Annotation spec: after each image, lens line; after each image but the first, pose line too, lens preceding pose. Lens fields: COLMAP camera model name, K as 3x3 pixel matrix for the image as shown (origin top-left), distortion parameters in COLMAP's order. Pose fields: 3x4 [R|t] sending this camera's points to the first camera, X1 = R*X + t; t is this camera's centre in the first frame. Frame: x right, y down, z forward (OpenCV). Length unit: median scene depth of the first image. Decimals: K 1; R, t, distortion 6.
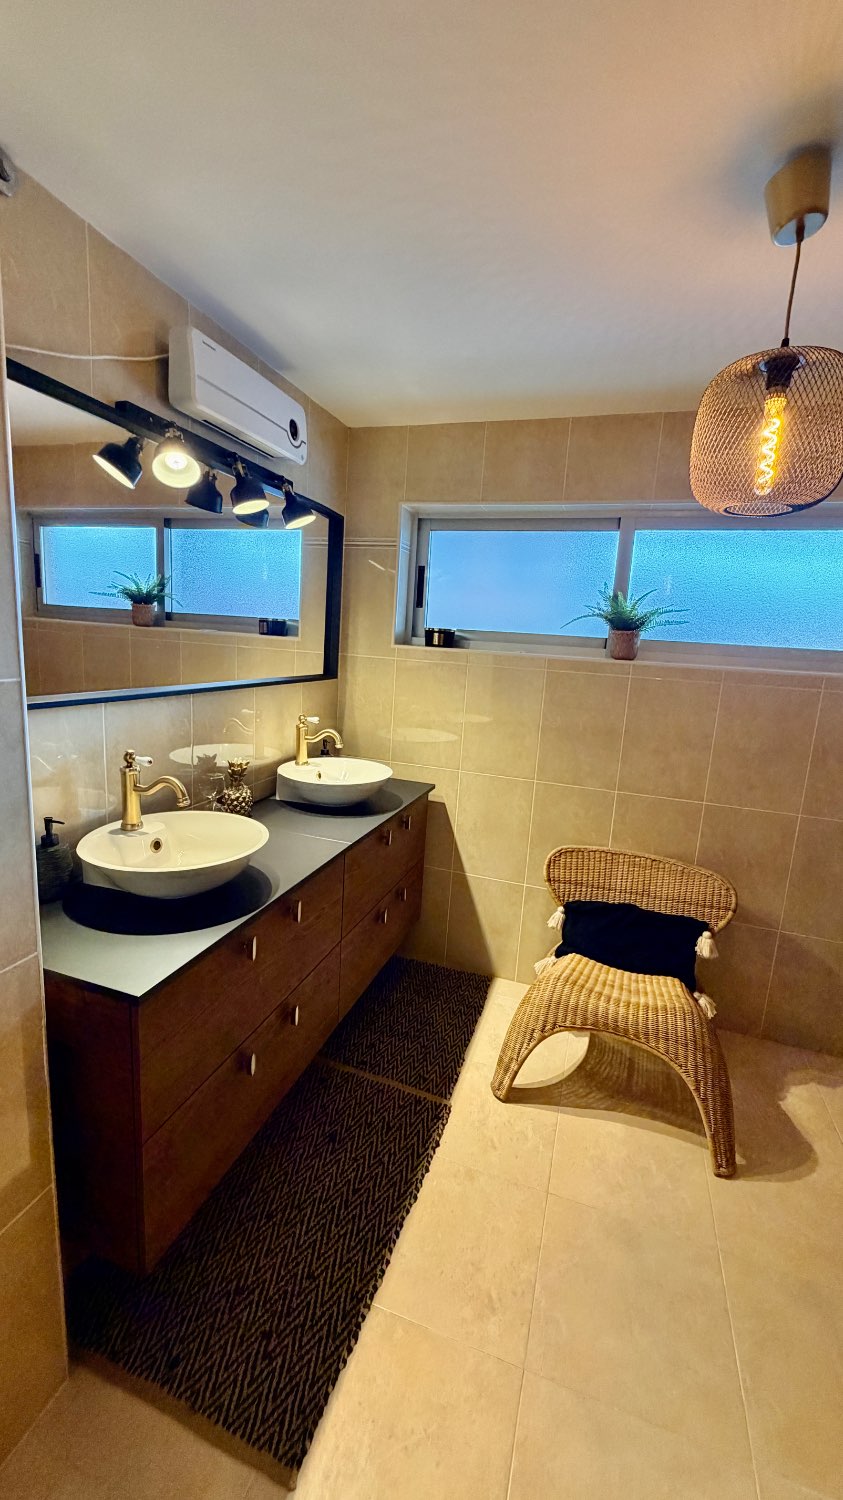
lens RADIAL K [[593.4, 0, 422.5], [0, 593.4, 742.4], [0, 0, 1]] dist [0.000576, 0.000002]
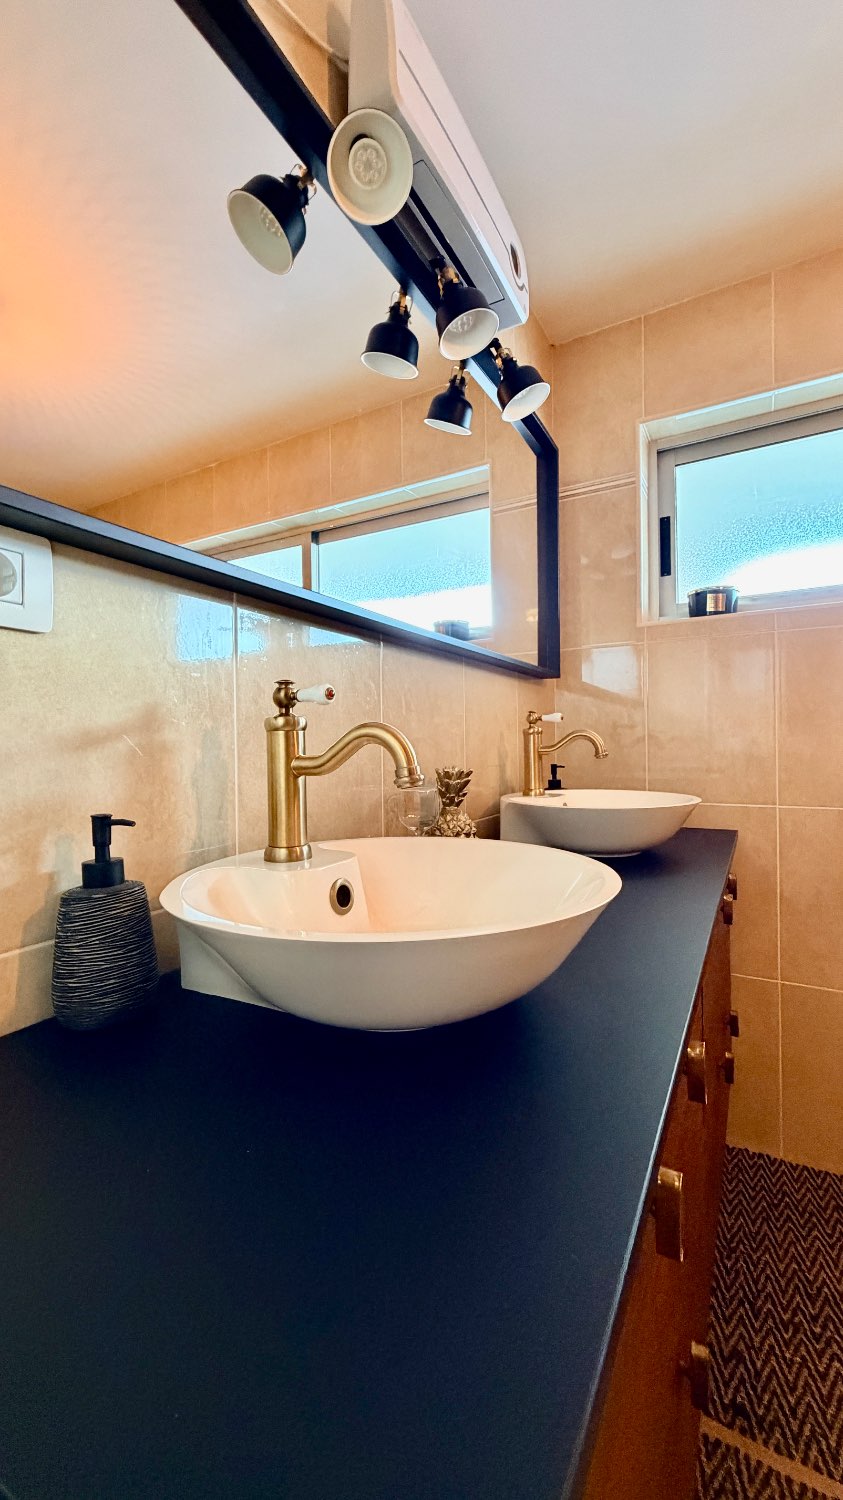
lens RADIAL K [[593.4, 0, 422.5], [0, 593.4, 742.4], [0, 0, 1]] dist [0.000576, 0.000002]
pose [[0.979143, -0.073640, -0.189360, -0.232074], [0.038033, 0.981962, -0.185214, 0.110315], [0.199583, 0.174149, 0.964281, 0.443755]]
